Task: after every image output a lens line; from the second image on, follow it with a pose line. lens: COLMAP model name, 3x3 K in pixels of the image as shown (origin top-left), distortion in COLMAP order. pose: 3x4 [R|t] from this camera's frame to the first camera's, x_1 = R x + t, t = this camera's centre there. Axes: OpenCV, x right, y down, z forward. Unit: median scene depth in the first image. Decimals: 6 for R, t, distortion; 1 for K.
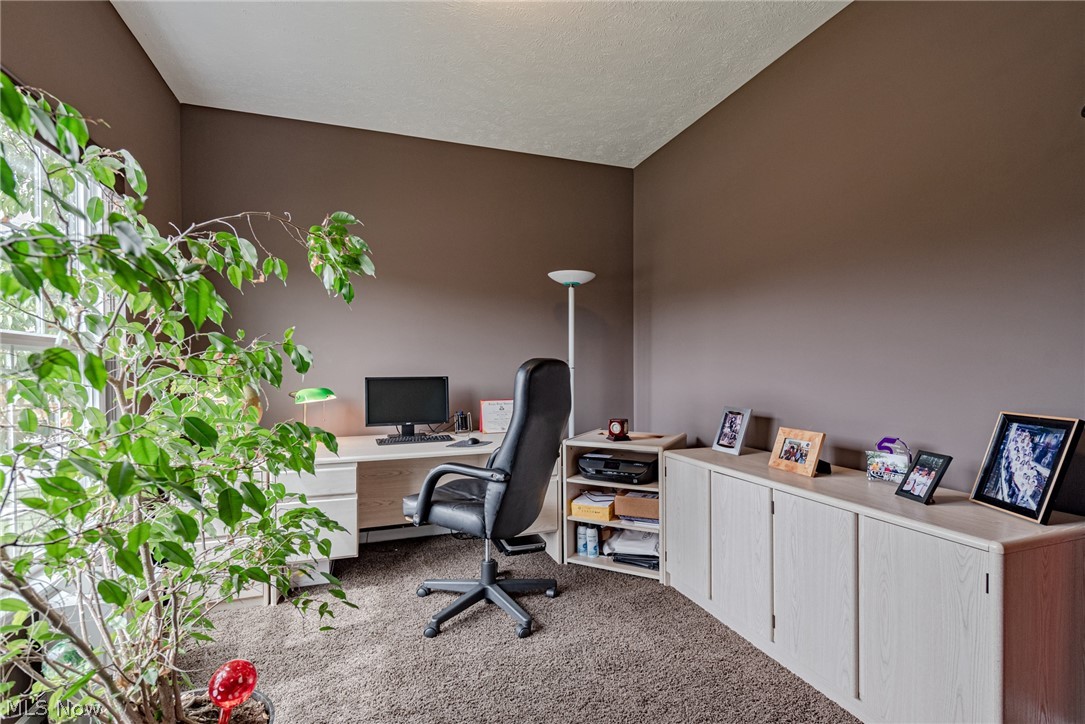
lens RADIAL K [[512.3, 0, 538.0], [0, 512.3, 365.2], [0, 0, 1]] dist [0.014443, -0.003788]
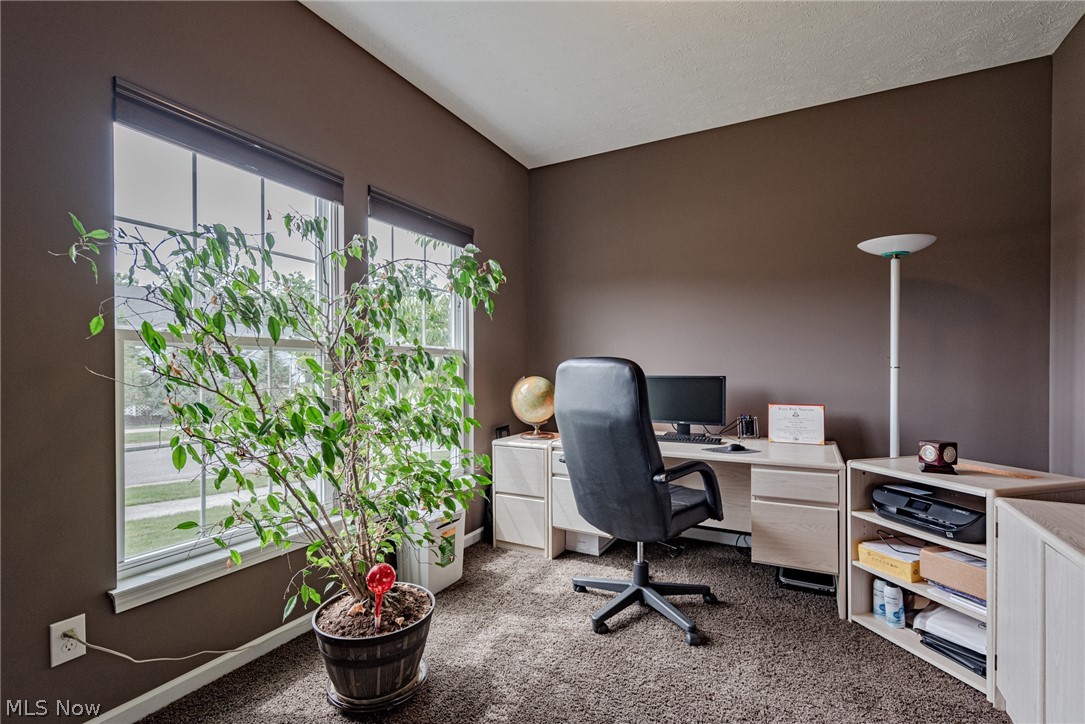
lens RADIAL K [[512.3, 0, 534.8], [0, 512.3, 364.3], [0, 0, 1]] dist [0.014443, -0.003788]
pose [[0.667105, -0.000772, -0.744963, 0.315251], [0.002039, 0.999998, 0.000790, -0.000794], [0.744961, -0.002046, 0.667105, 0.129970]]
